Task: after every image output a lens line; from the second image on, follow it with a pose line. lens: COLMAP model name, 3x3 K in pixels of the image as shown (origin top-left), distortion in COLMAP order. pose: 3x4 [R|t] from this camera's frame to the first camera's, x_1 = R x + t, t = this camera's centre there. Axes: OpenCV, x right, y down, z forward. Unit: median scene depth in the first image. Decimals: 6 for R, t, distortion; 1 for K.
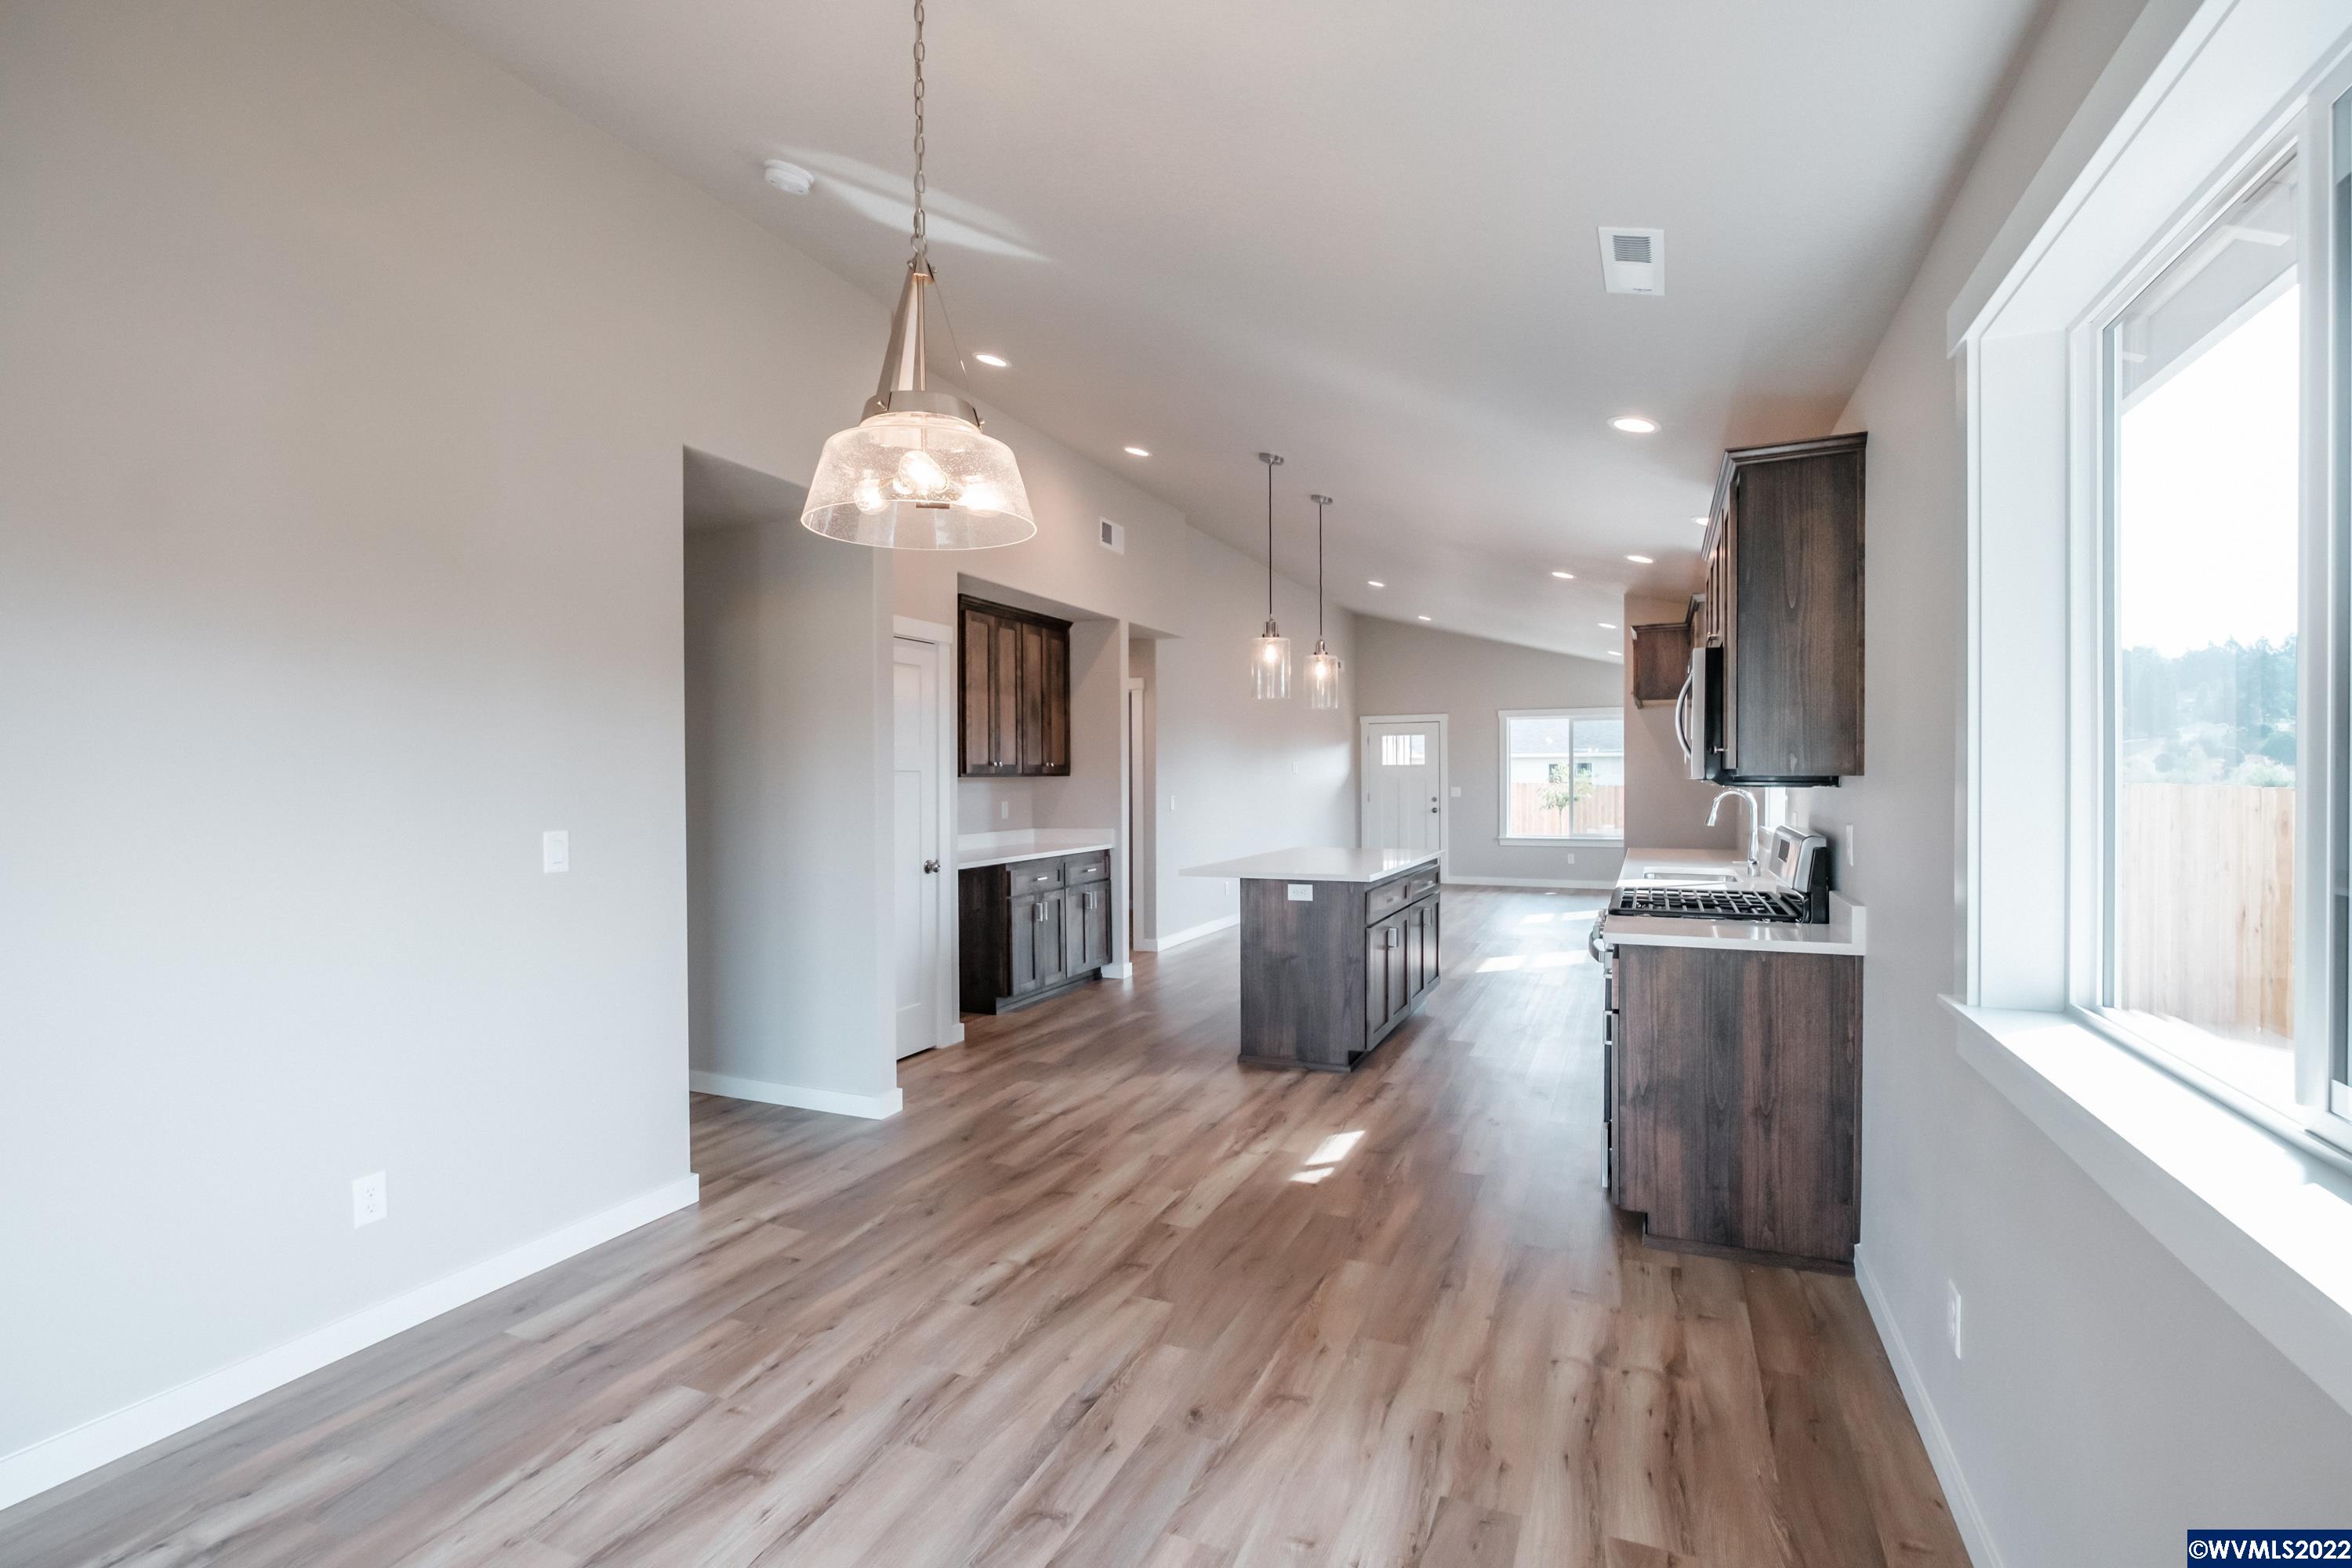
lens RADIAL K [[1096.3, 0, 1187.4], [0, 1096.3, 776.3], [0, 0, 1]] dist [0.000188, -0.000033]
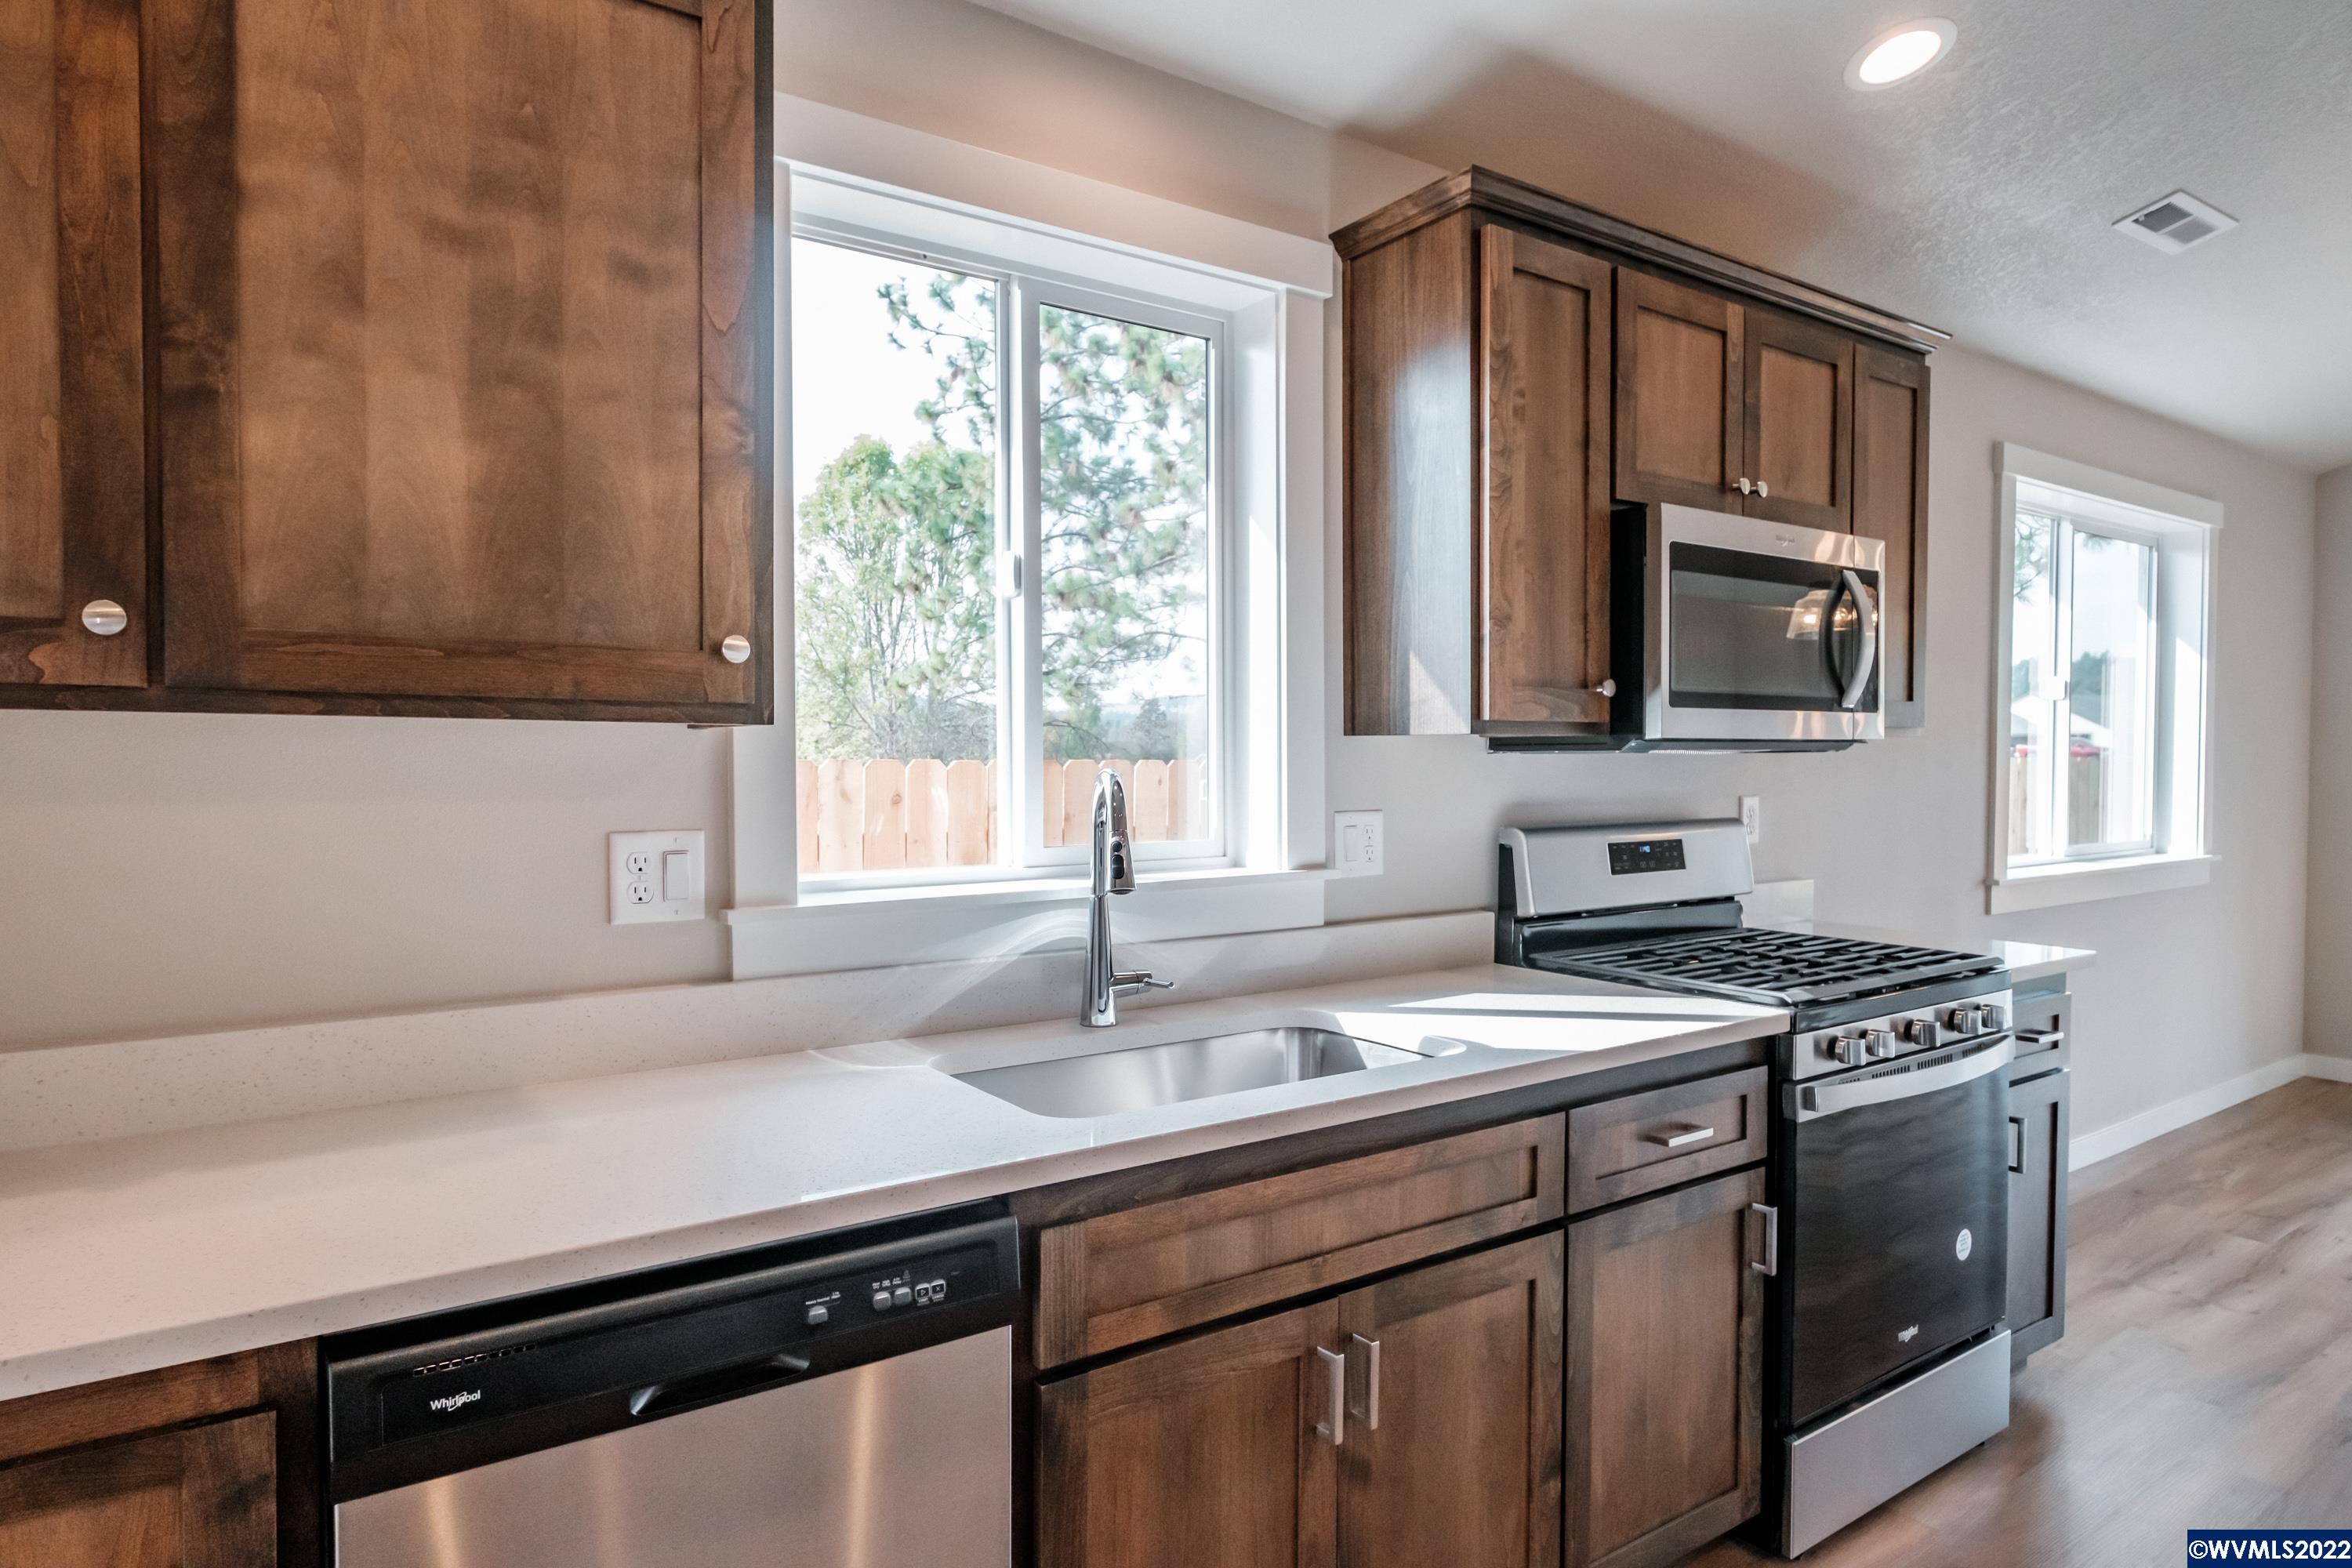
lens RADIAL K [[1346.6, 0, 1186.4], [0, 1346.6, 792.3], [0, 0, 1]] dist [-0.004074, 0.001195]
pose [[-0.847143, -0.014426, 0.531168, 0.191300], [0.001301, 0.999572, 0.029222, 0.004680], [-0.531363, 0.025446, -0.846762, 0.945908]]
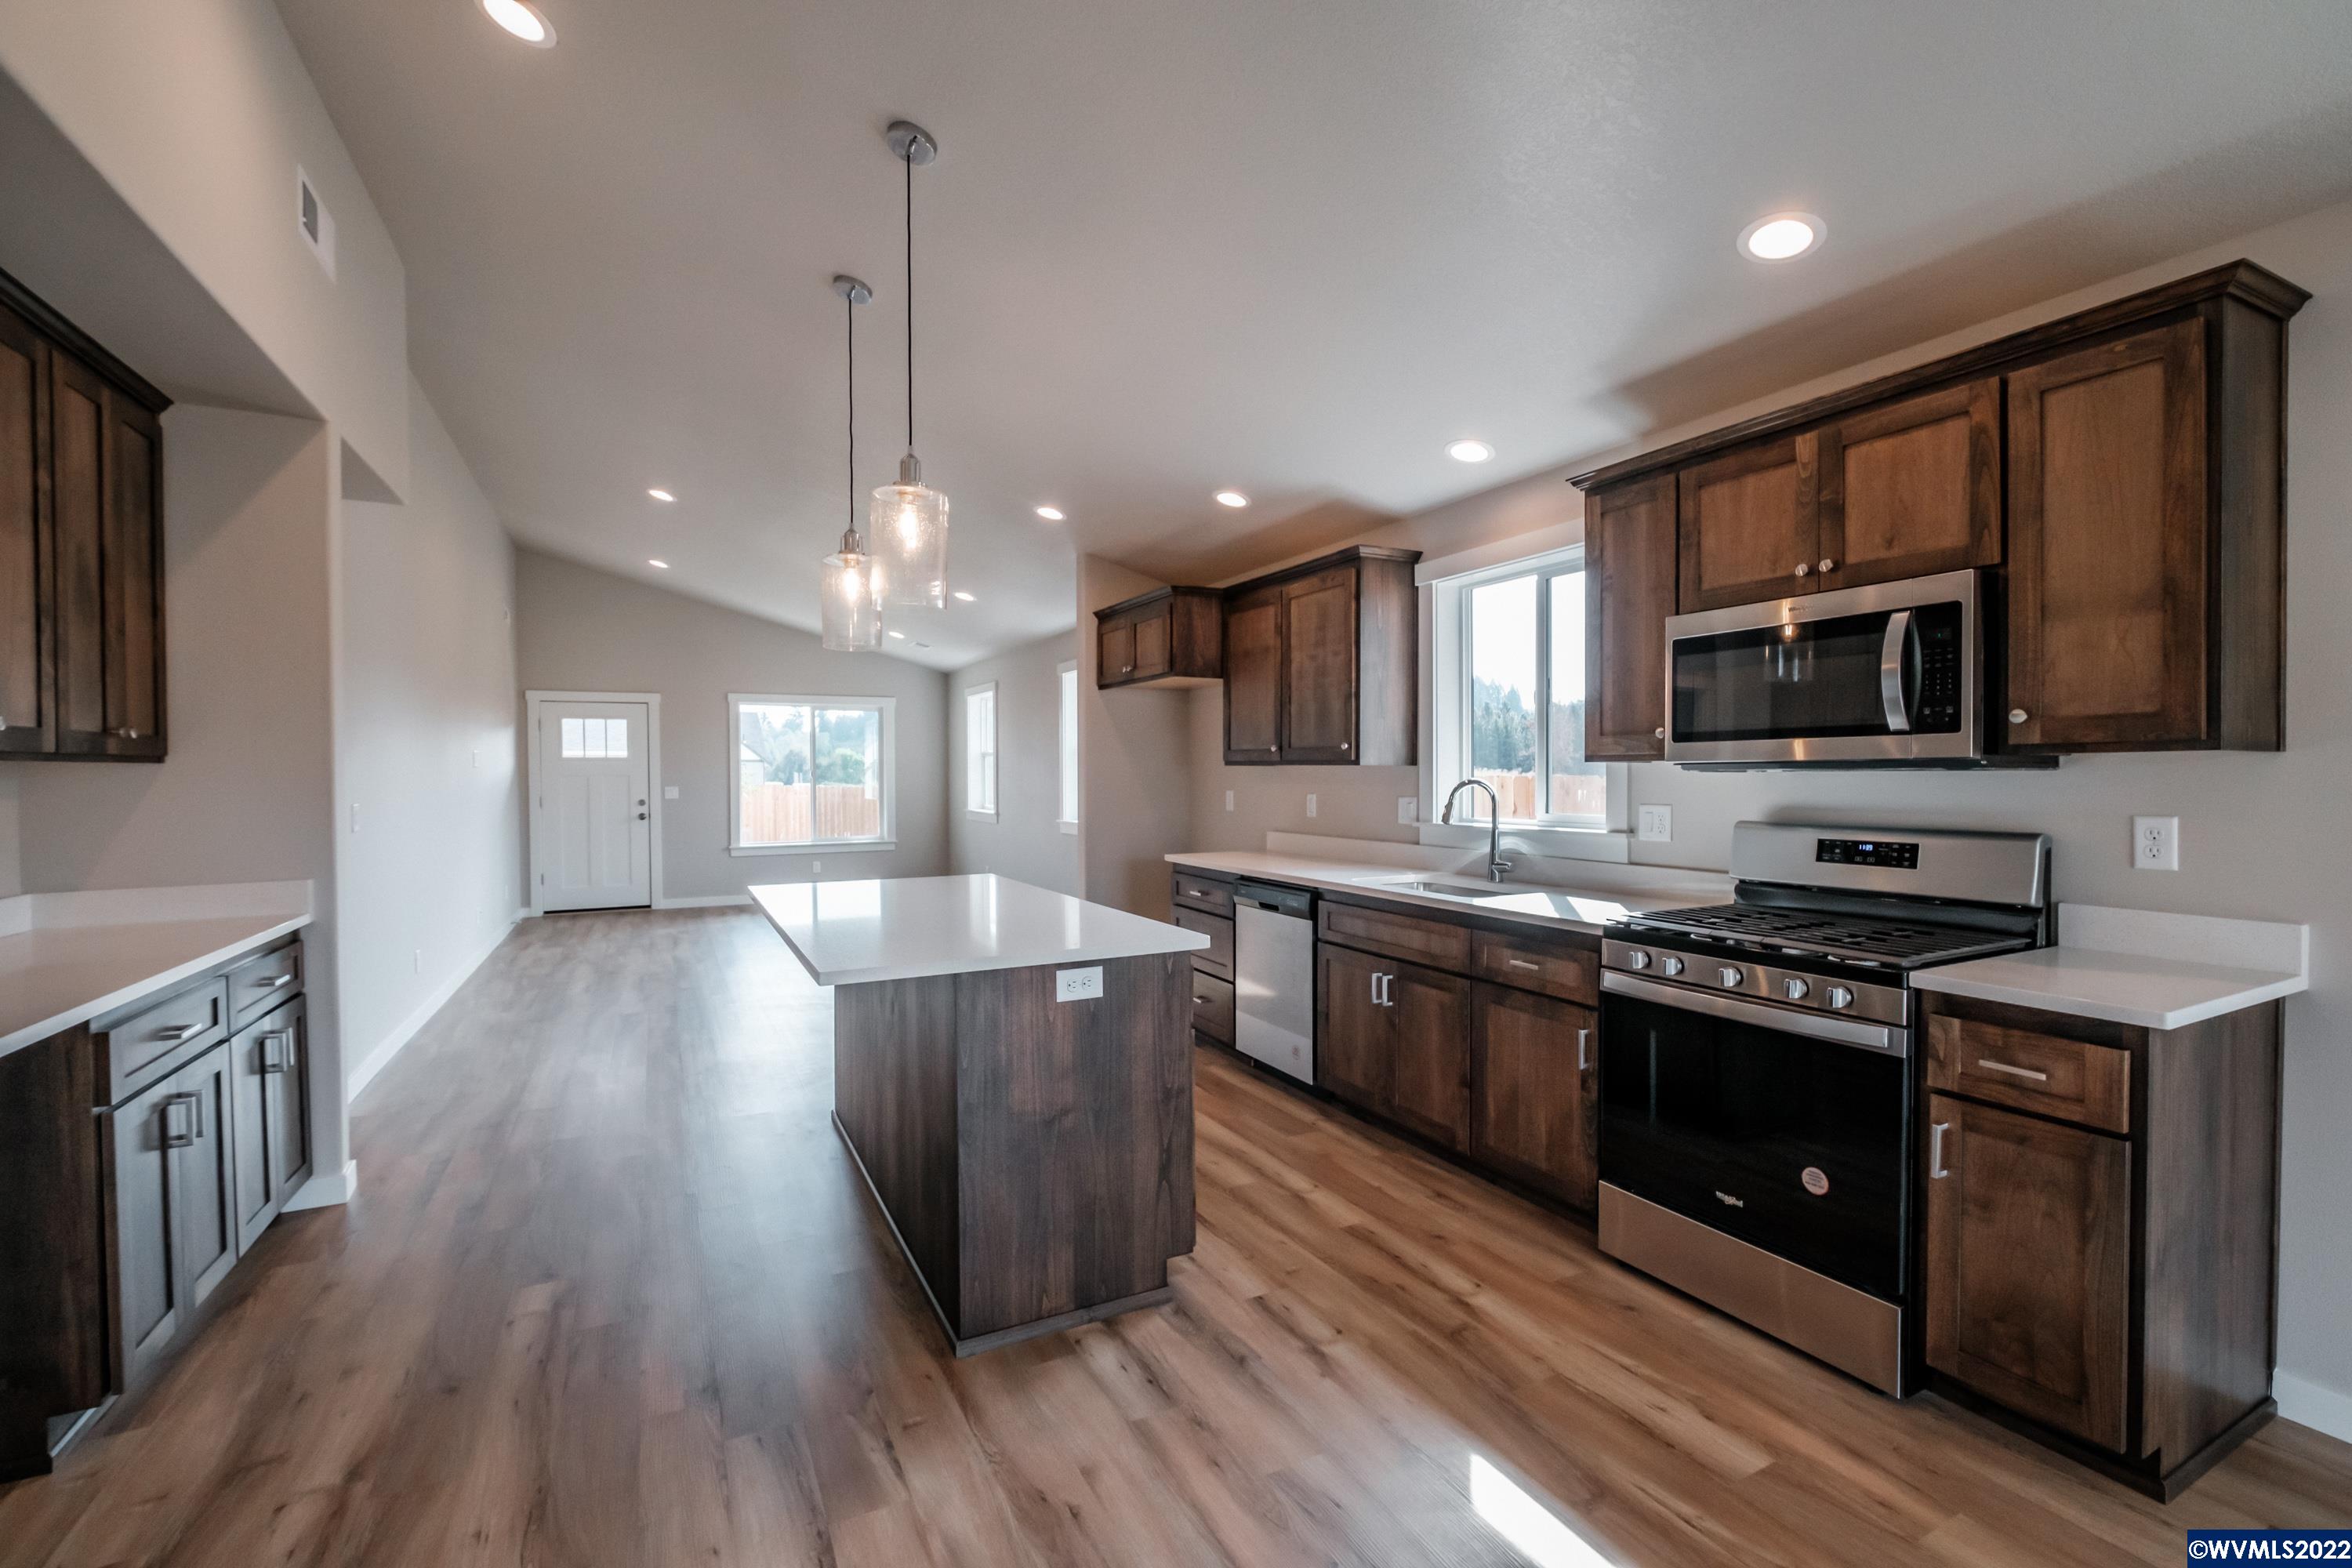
lens RADIAL K [[1016.8, 0, 1176.0], [0, 1016.8, 784.0], [0, 0, 1]] dist [-0.001357, -0.000248]
pose [[0.638030, -0.007217, 0.769978, -0.173479], [0.002150, 0.999969, 0.007591, 0.006255], [-0.770009, -0.003187, 0.638025, 0.487280]]
